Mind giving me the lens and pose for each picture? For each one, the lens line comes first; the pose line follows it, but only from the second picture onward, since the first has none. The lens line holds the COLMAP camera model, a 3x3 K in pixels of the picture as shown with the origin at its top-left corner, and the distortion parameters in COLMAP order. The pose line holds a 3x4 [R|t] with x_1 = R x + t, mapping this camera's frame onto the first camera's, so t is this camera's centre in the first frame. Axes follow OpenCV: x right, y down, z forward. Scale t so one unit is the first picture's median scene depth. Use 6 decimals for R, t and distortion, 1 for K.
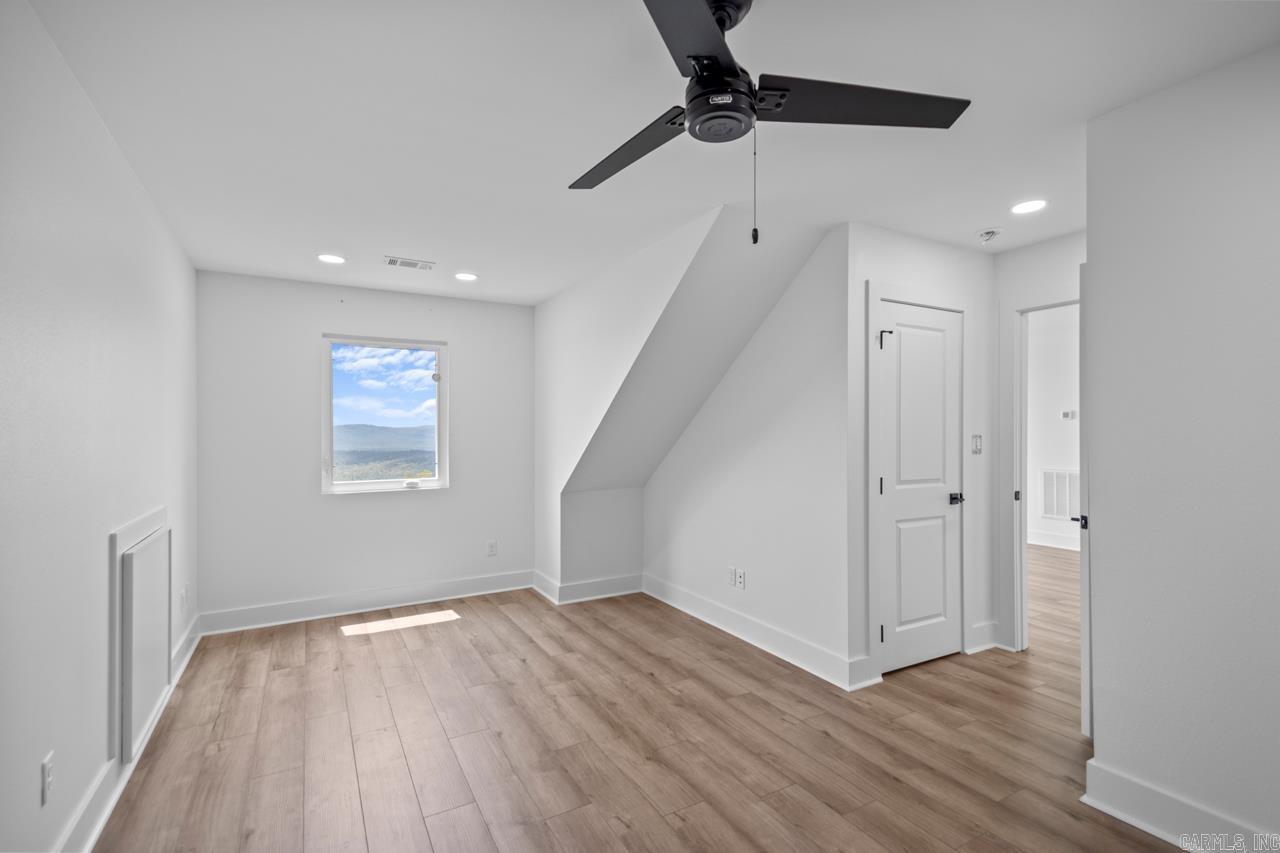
lens RADIAL K [[602.2, 0, 641.5], [0, 602.2, 433.2], [0, 0, 1]] dist [0.032599, -0.015955]
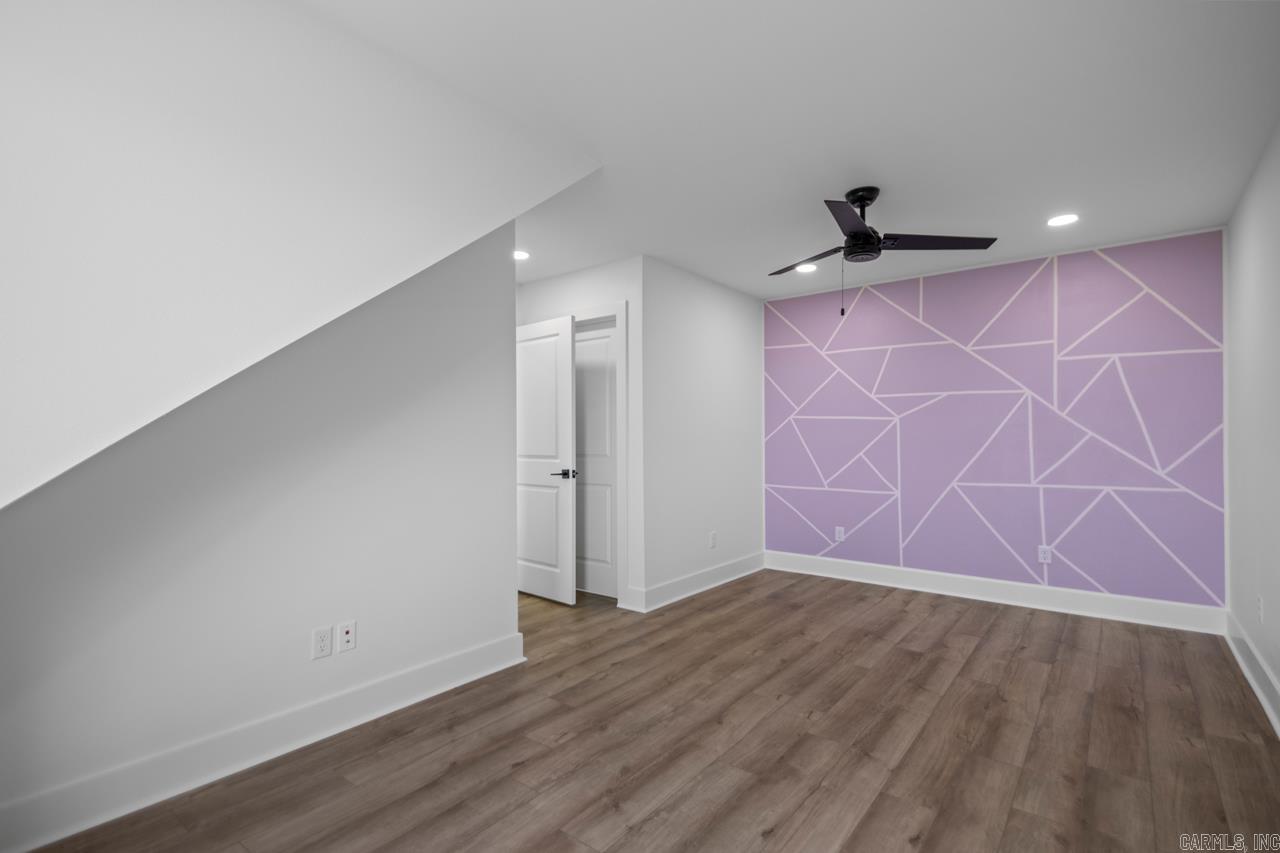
lens RADIAL K [[602.2, 0, 641.5], [0, 602.2, 433.2], [0, 0, 1]] dist [0.032599, -0.015955]
pose [[-0.397016, 0.017035, 0.917653, -0.787131], [0.009566, 0.999850, -0.014422, 0.047383], [-0.917762, 0.003053, -0.397120, 1.347589]]
